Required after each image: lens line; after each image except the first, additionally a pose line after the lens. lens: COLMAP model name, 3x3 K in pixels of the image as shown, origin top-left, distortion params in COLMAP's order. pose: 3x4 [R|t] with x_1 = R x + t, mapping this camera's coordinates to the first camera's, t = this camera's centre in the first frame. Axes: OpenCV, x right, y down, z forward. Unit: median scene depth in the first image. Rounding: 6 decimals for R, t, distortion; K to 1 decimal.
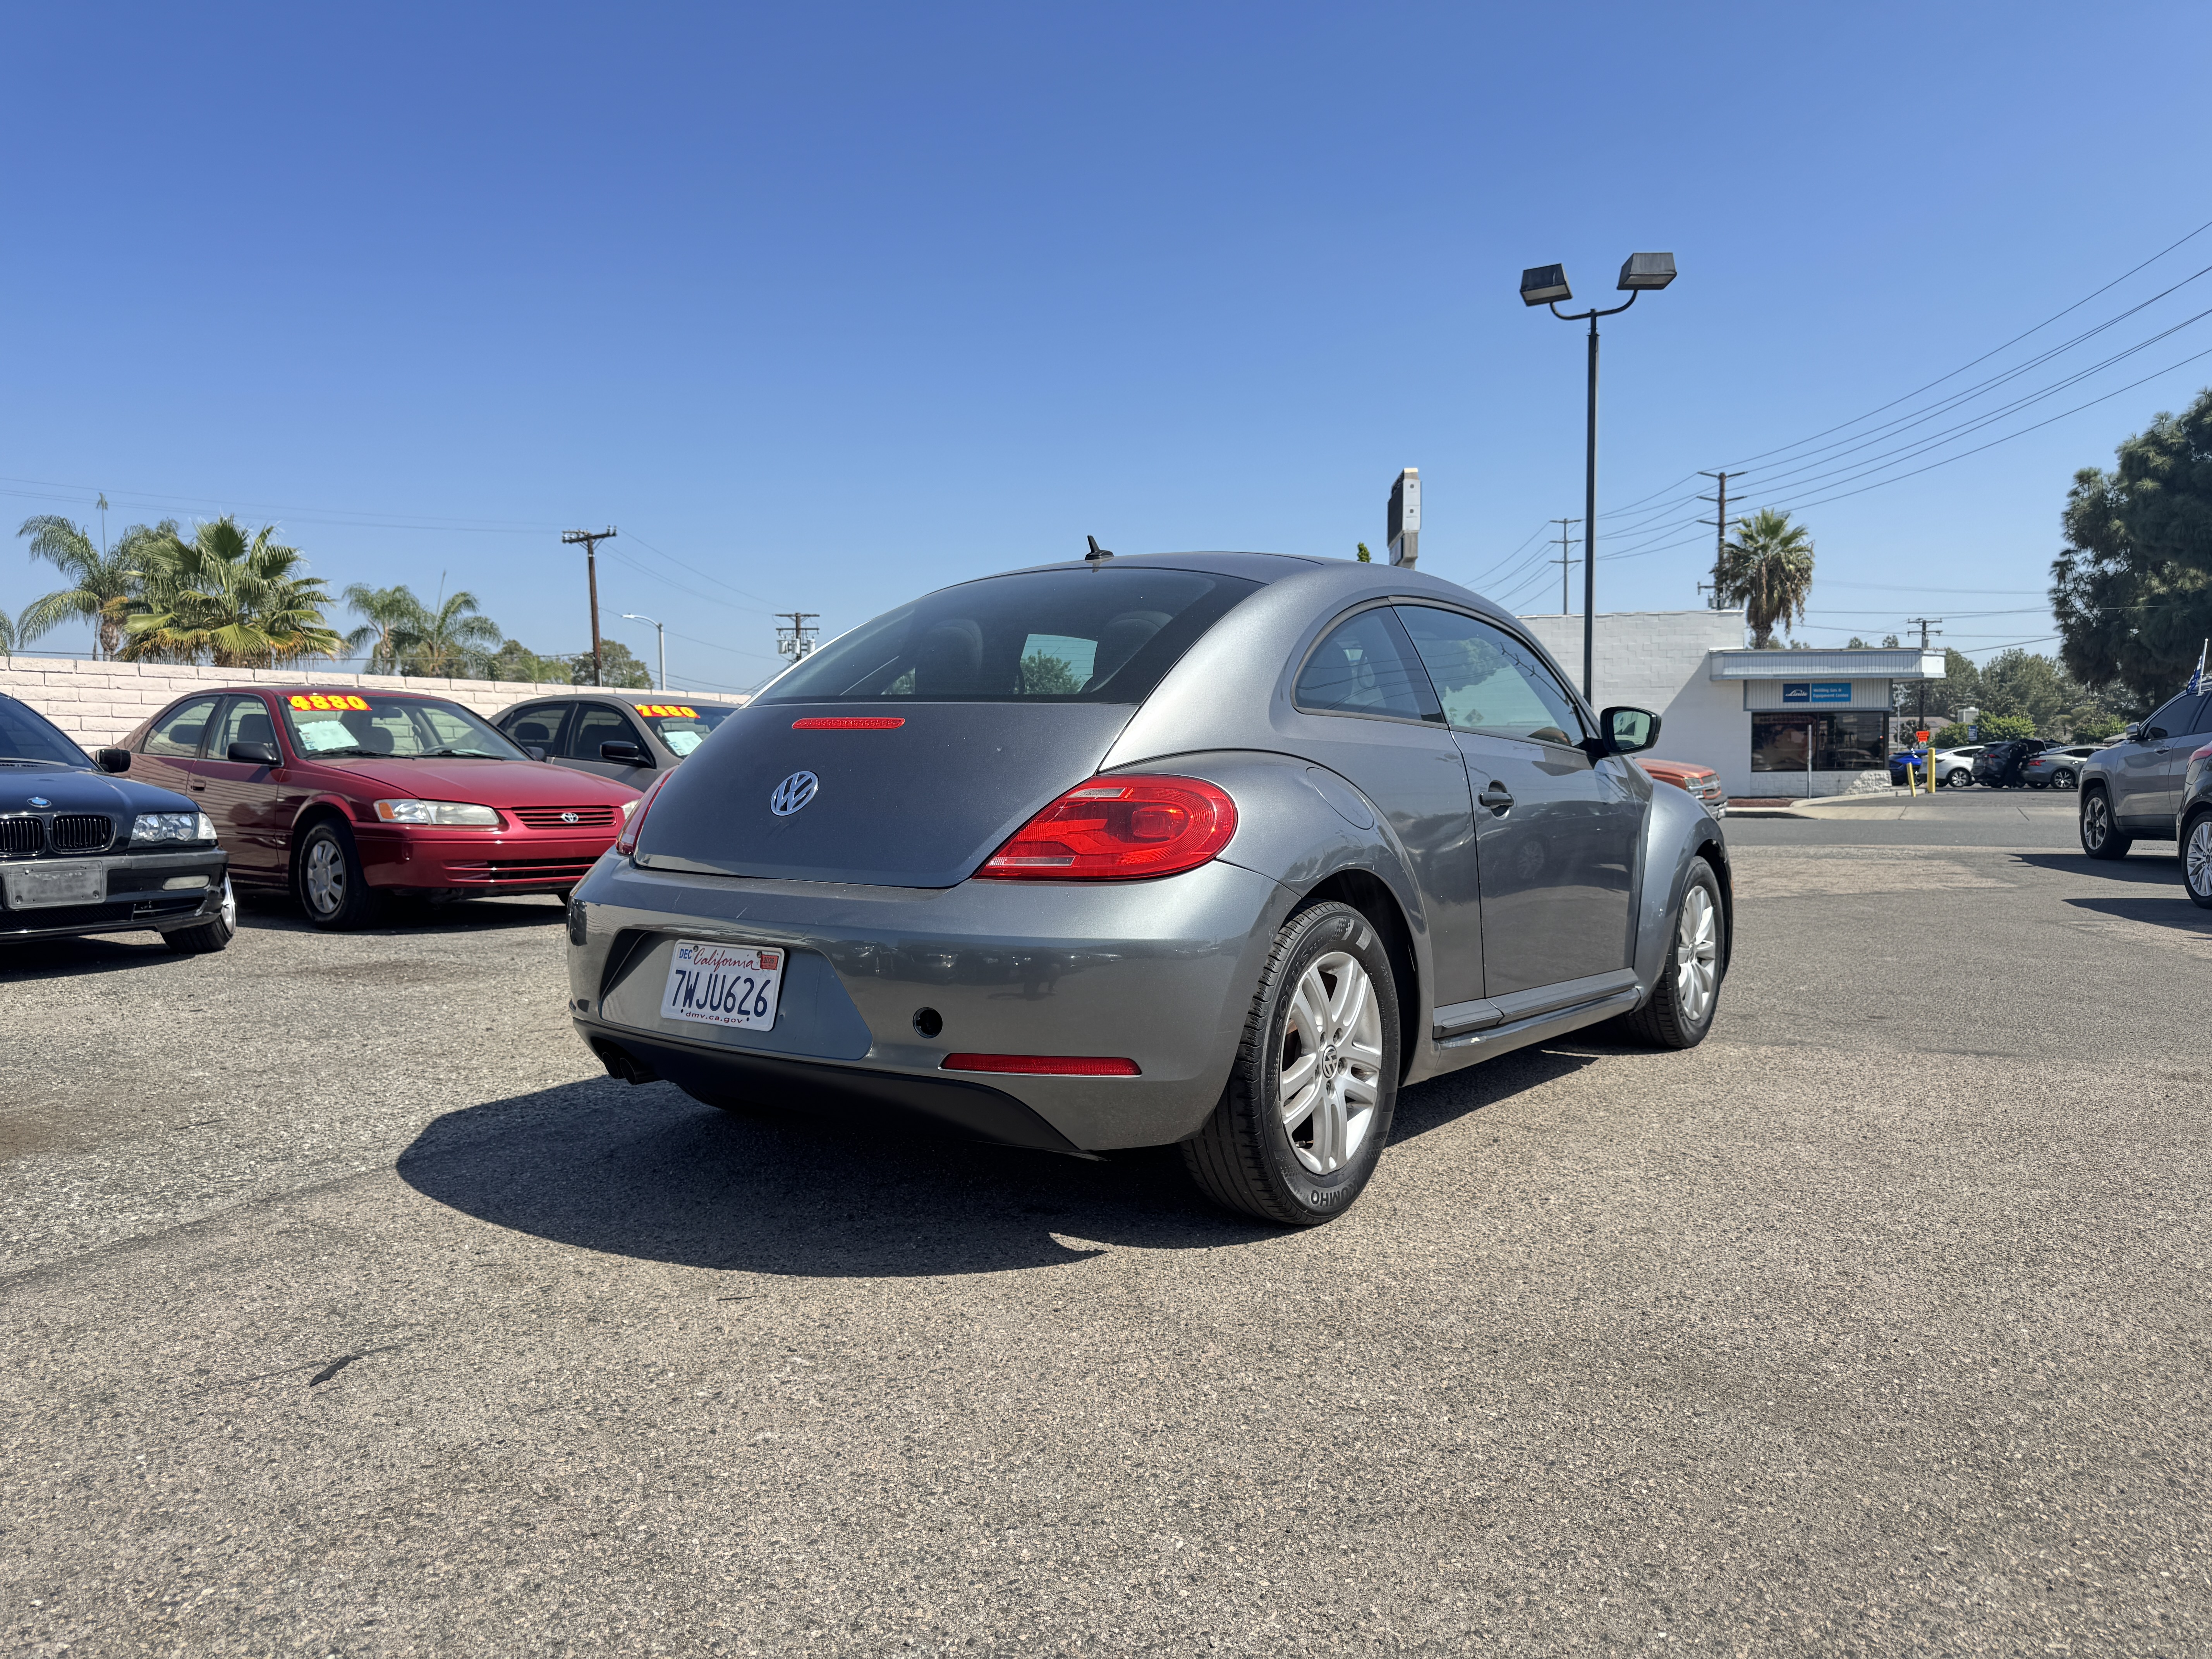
lens RADIAL K [[1541.7, 0, 1106.0], [0, 1541.7, 841.6], [0, 0, 1]] dist [0.048635, -0.058709]
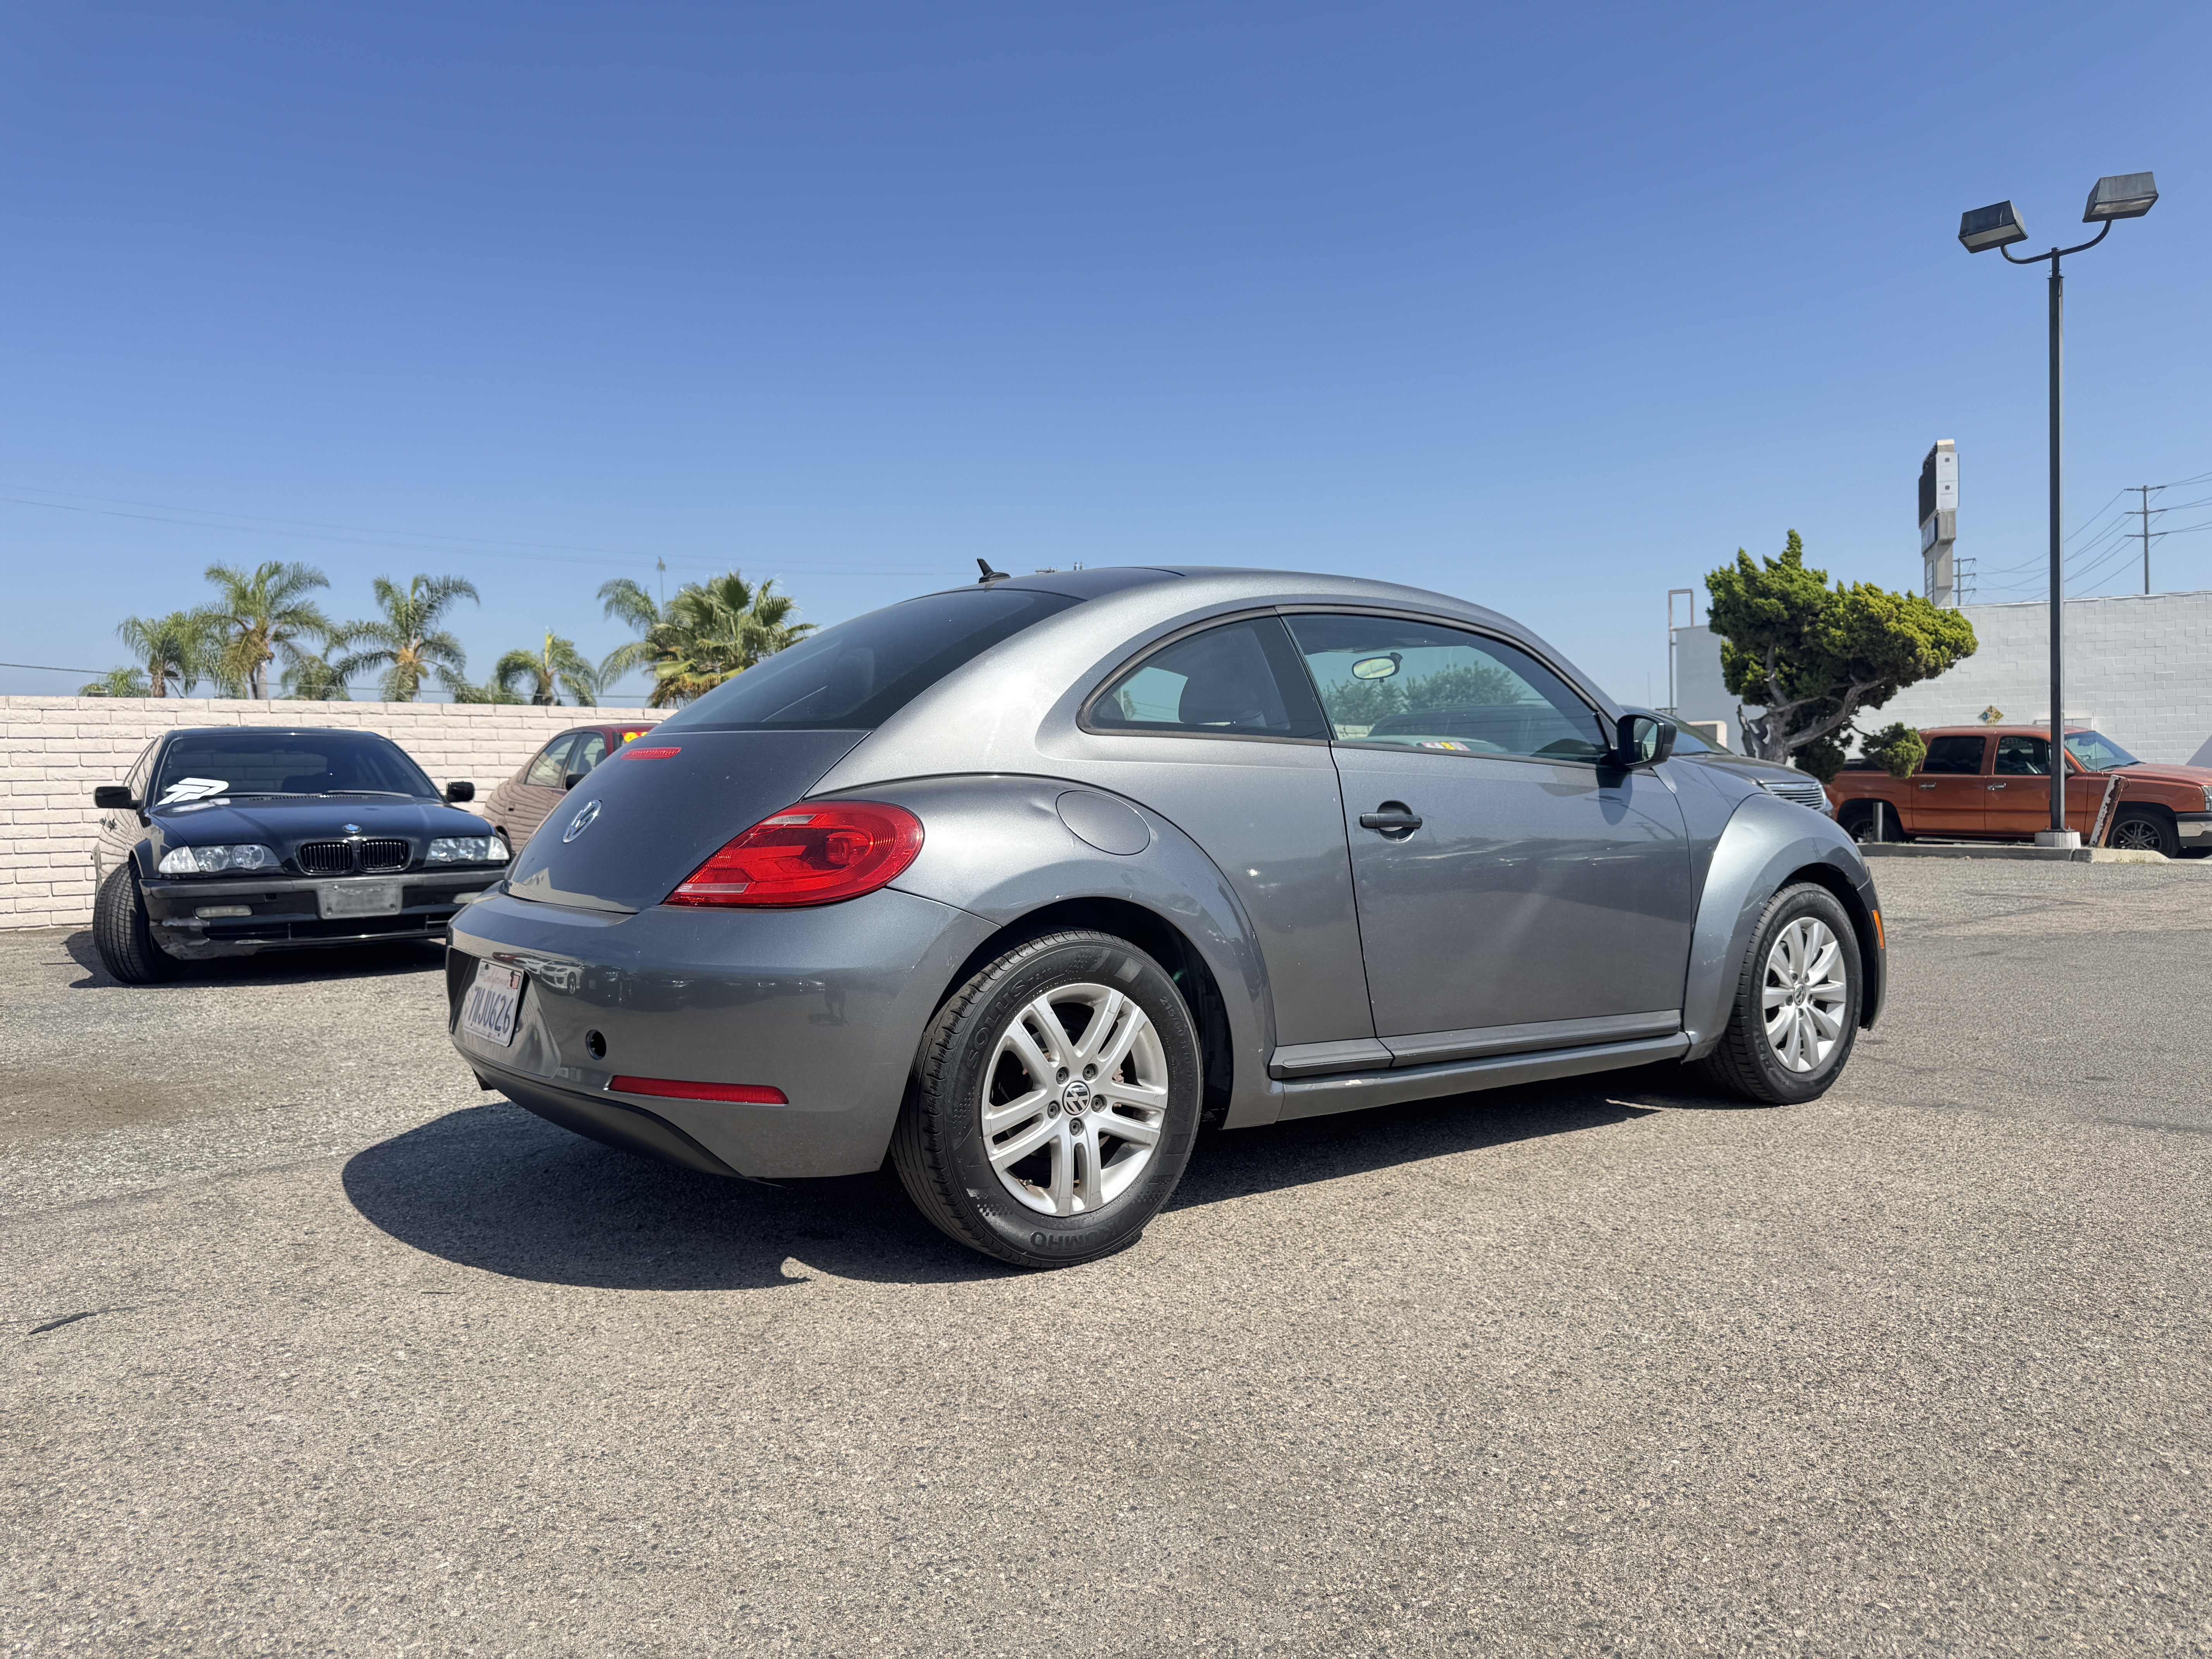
lens RADIAL K [[1541.7, 0, 1105.4], [0, 1541.7, 834.6], [0, 0, 1]] dist [0.048635, -0.058709]
pose [[0.953332, -0.004135, -0.301895, 0.212791], [-0.000510, 0.999883, -0.015307, -0.002963], [0.301923, 0.014747, 0.953218, 0.045040]]
